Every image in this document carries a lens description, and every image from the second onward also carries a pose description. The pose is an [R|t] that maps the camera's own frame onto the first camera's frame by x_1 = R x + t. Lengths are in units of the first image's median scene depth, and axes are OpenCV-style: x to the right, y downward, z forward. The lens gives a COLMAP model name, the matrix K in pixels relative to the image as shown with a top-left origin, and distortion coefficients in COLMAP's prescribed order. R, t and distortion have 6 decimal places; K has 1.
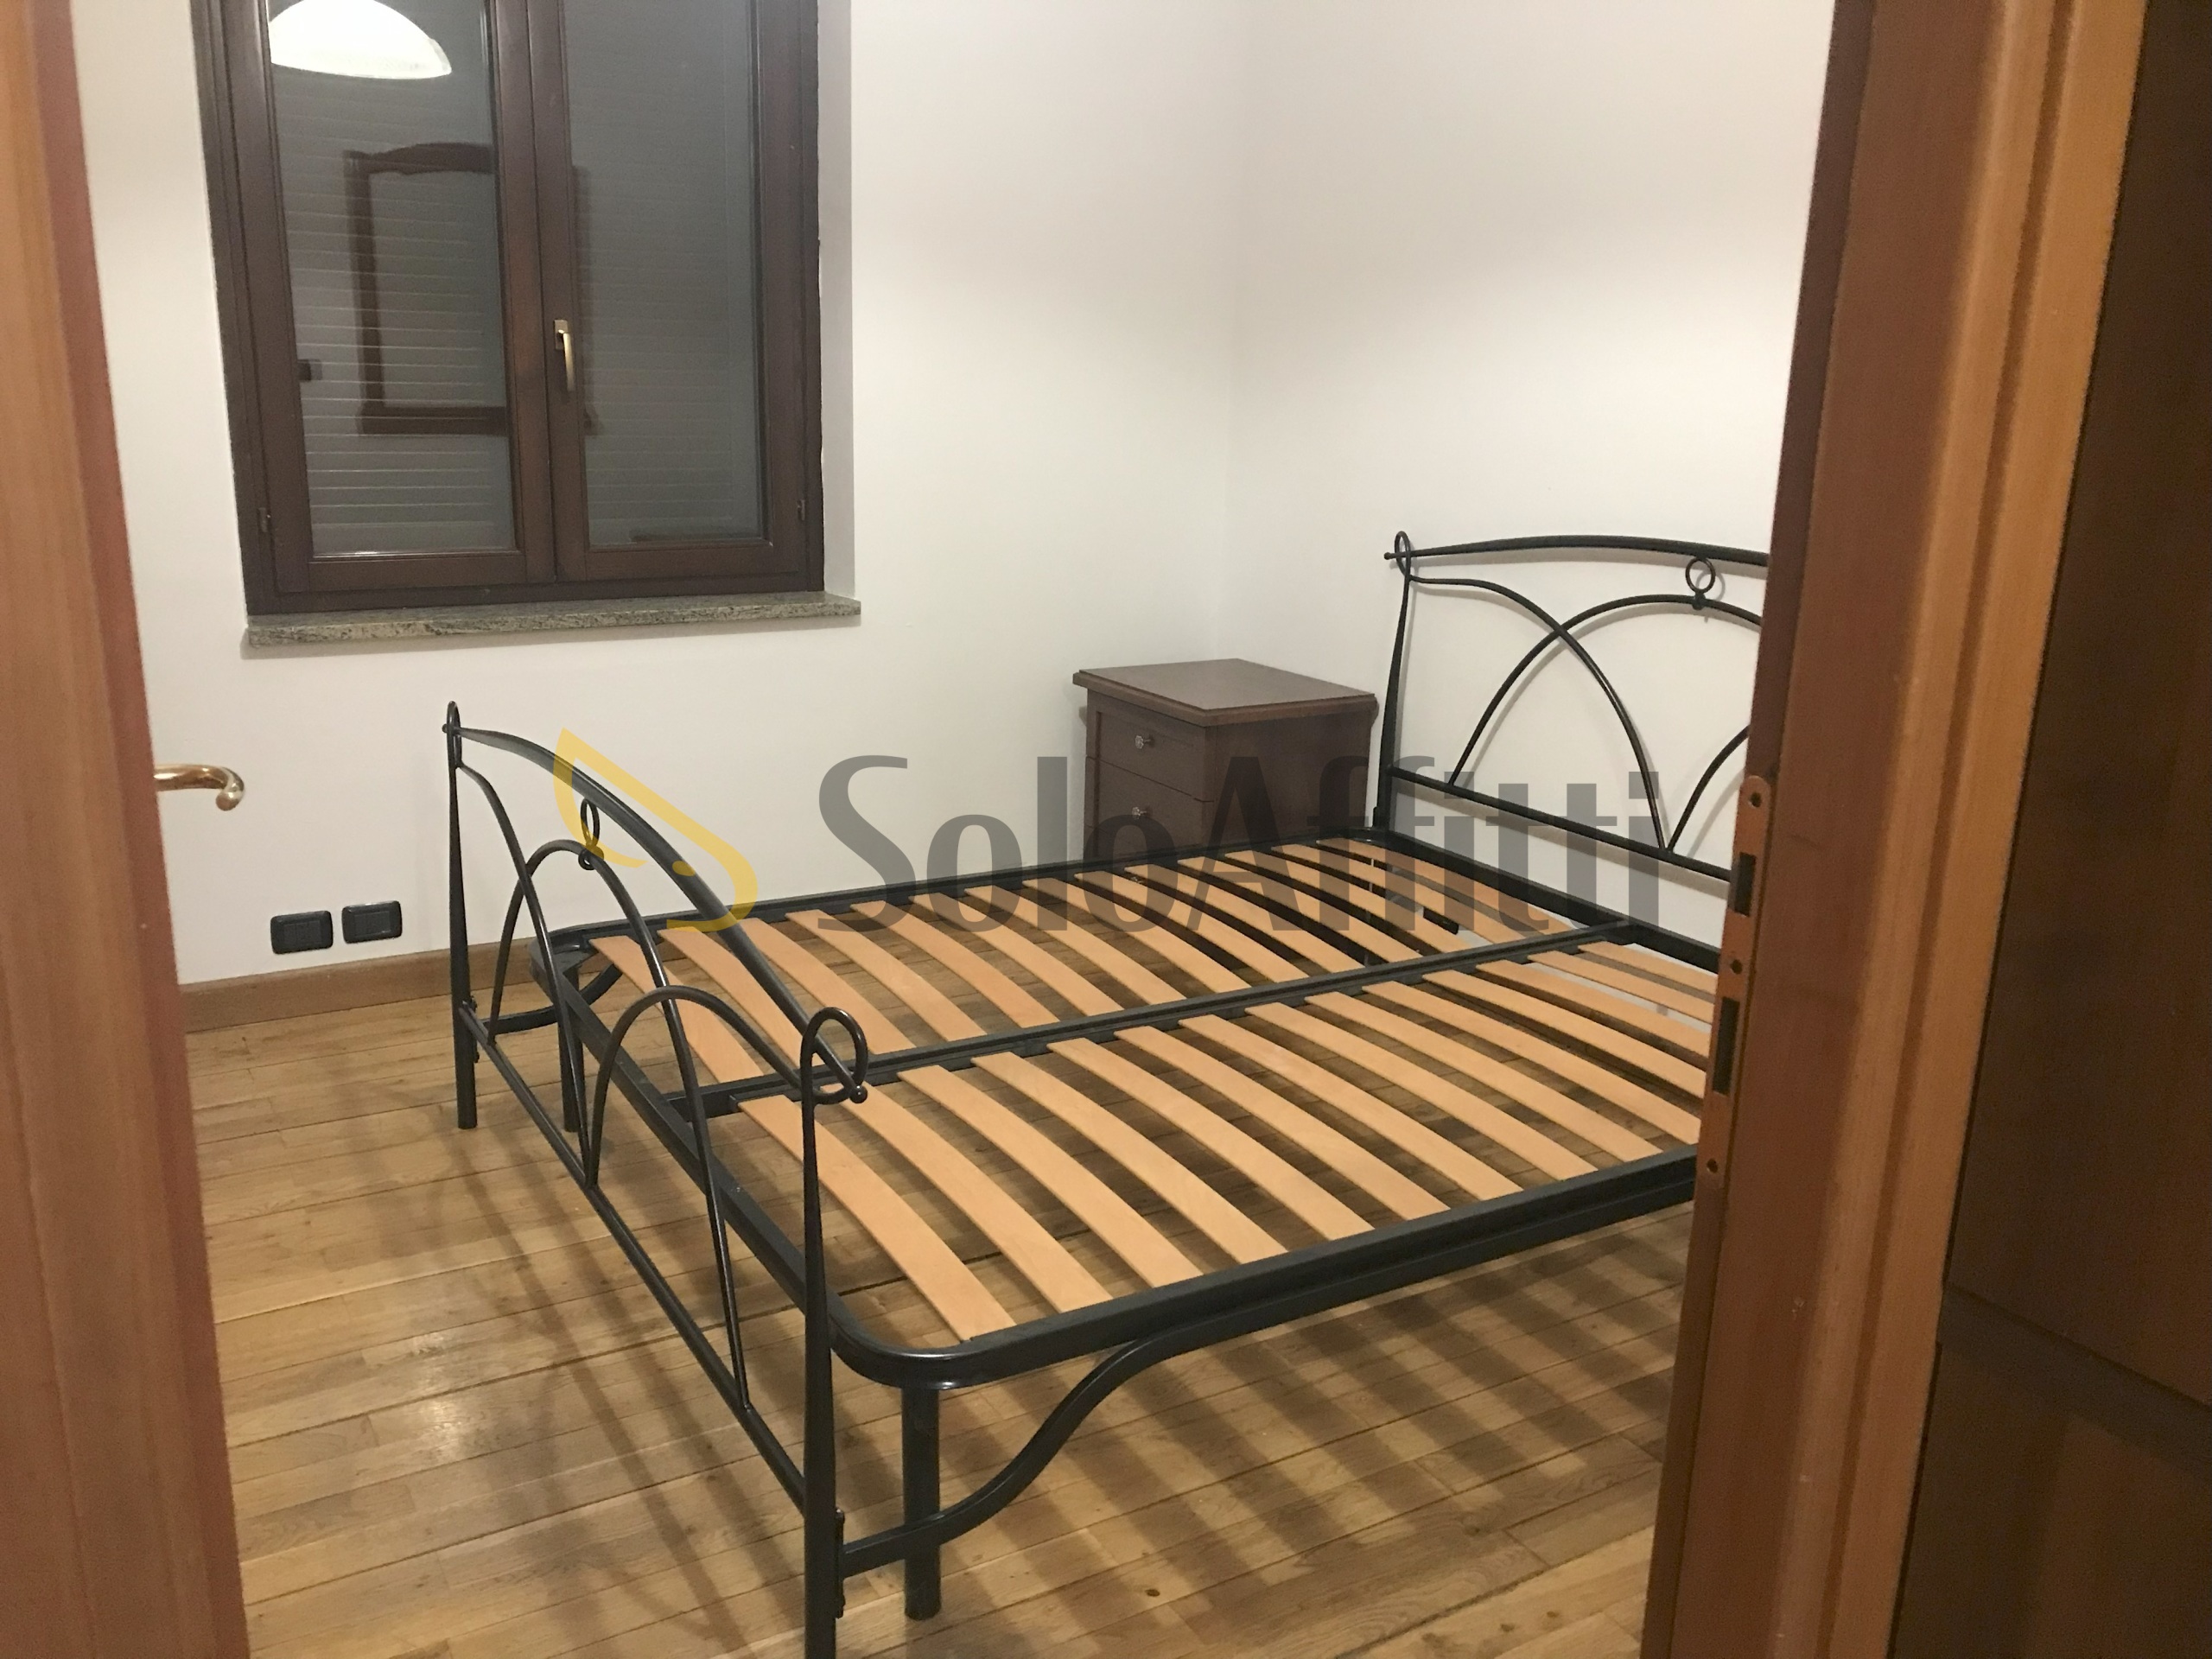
lens RADIAL K [[1804.5, 0, 1104.3], [0, 1804.5, 825.7], [0, 0, 1]] dist [0.050031, -0.060279]
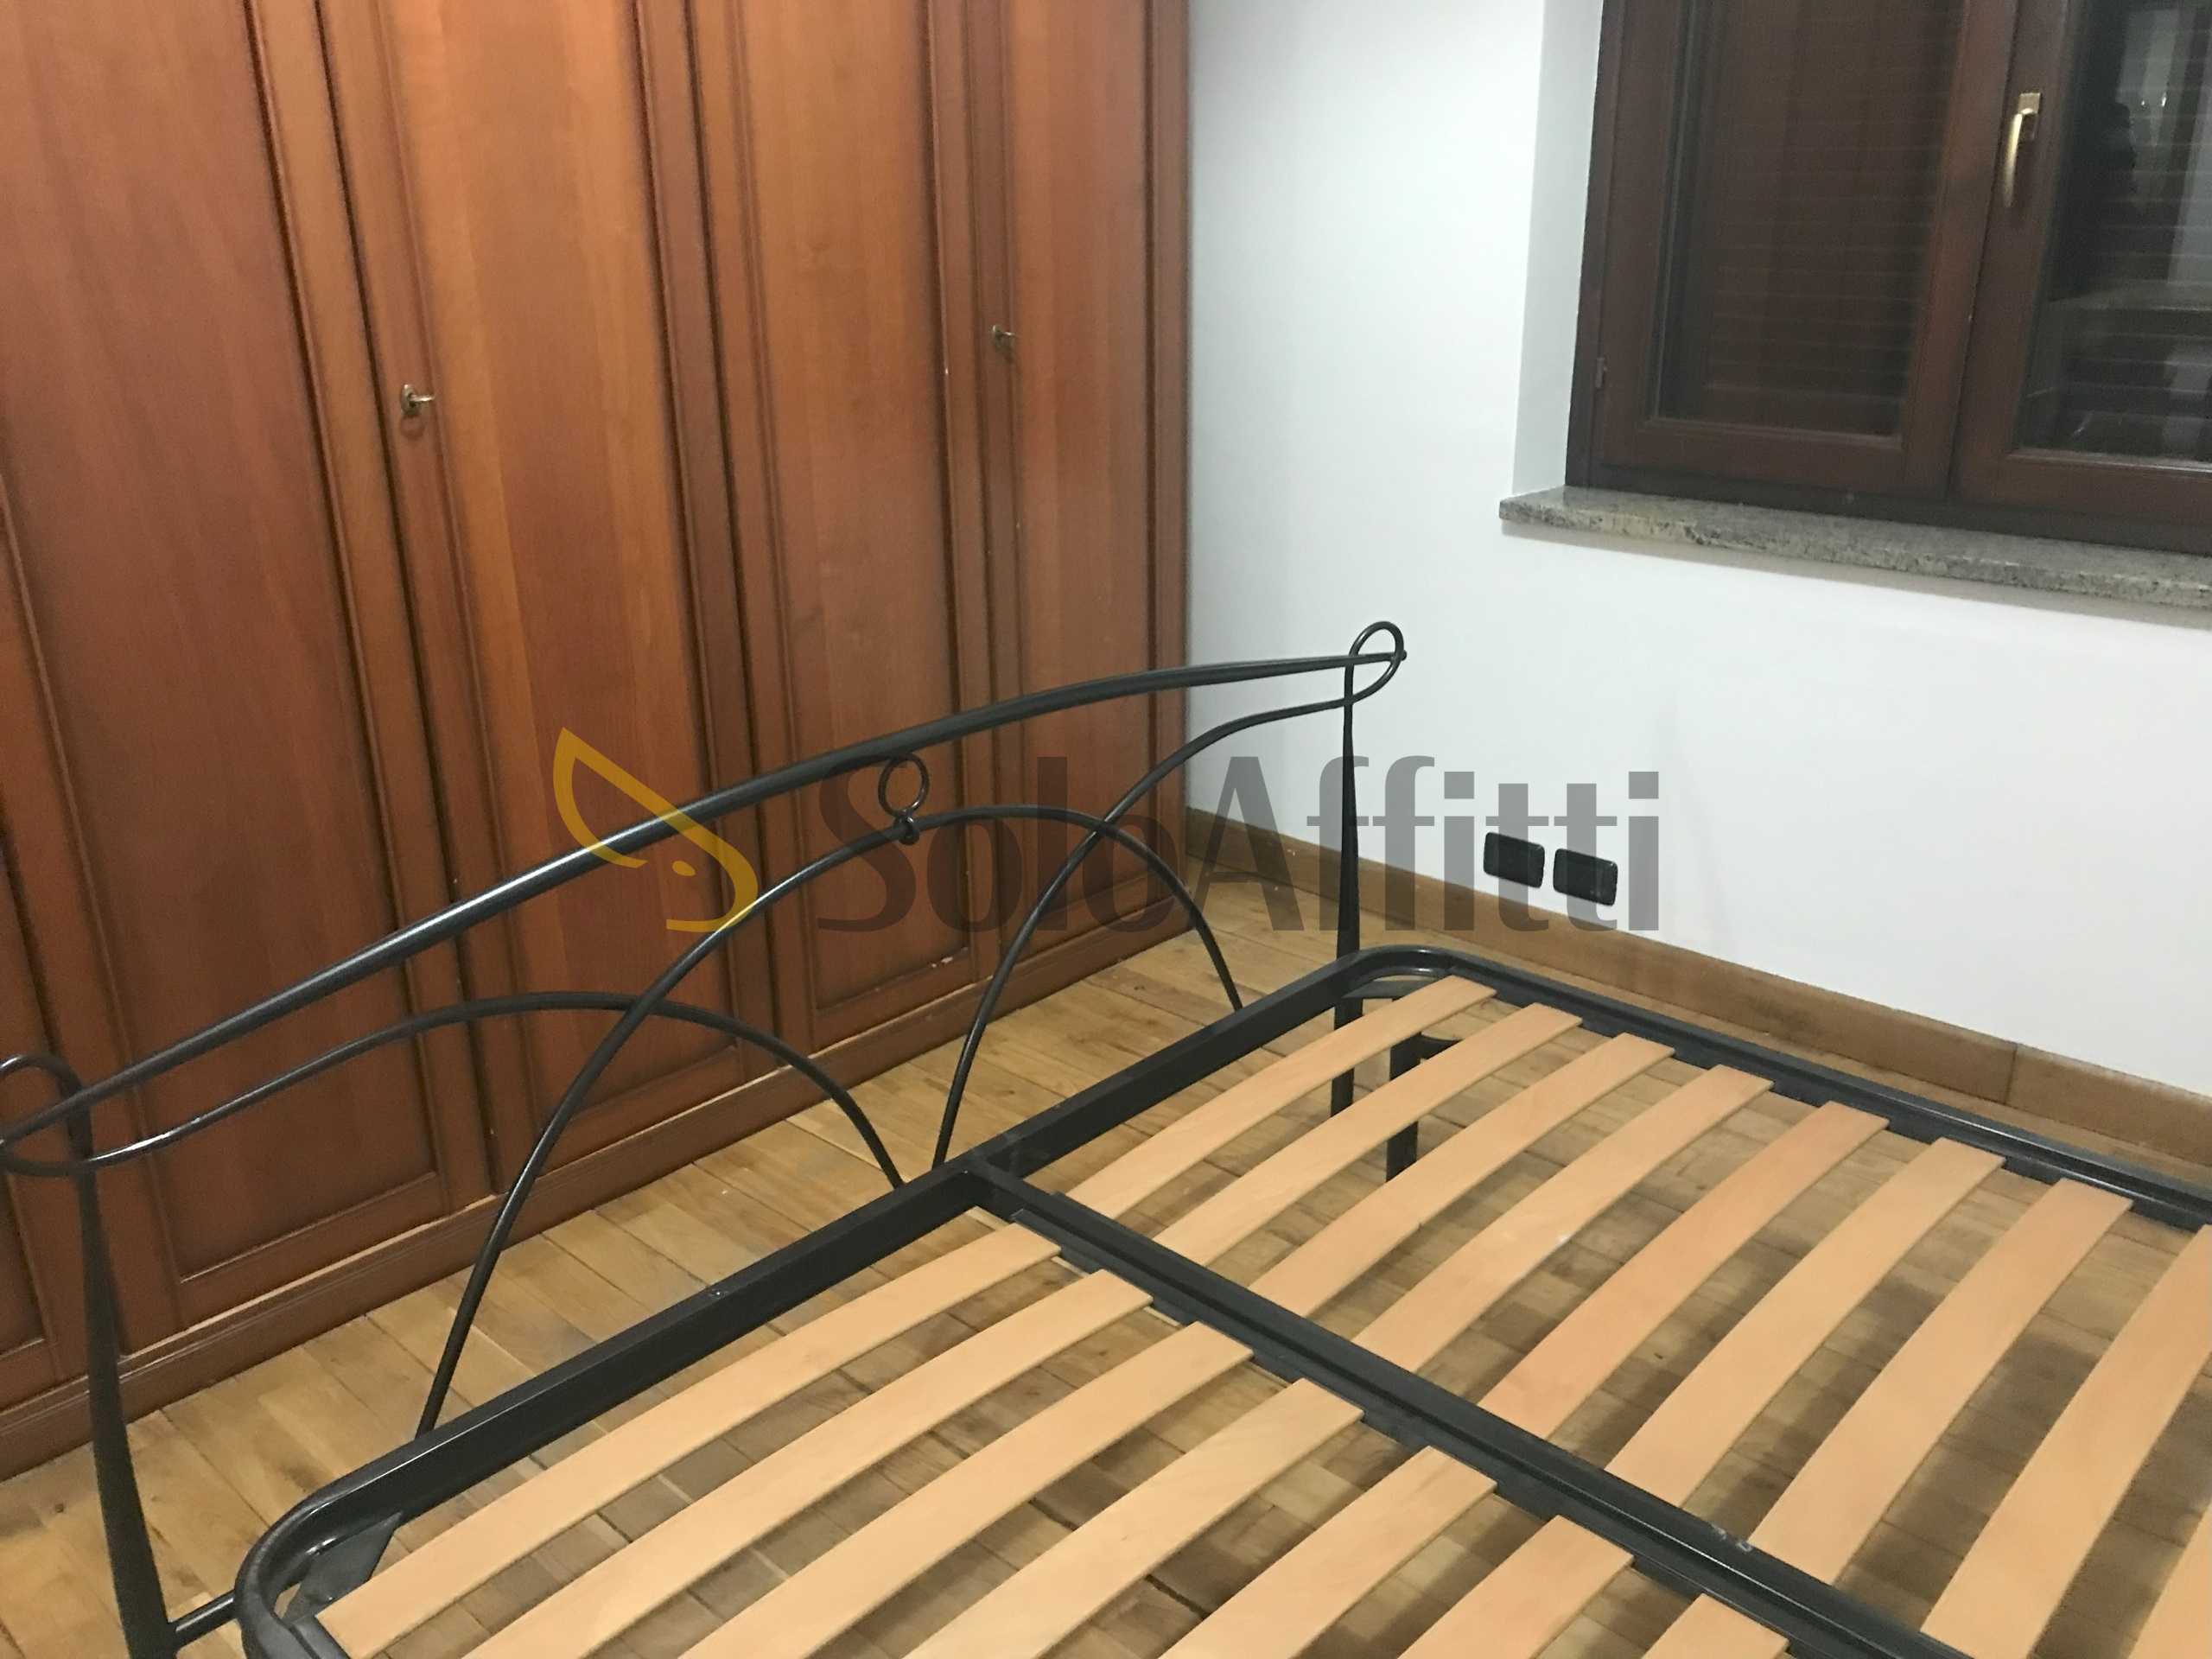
lens RADIAL K [[1804.5, 0, 1107.3], [0, 1804.5, 827.4], [0, 0, 1]] dist [0.050031, -0.060279]
pose [[0.268303, 0.301416, -0.914966, 0.287990], [-0.229411, 0.942457, 0.243200, -0.120405], [0.935620, 0.144652, 0.322011, 0.545365]]
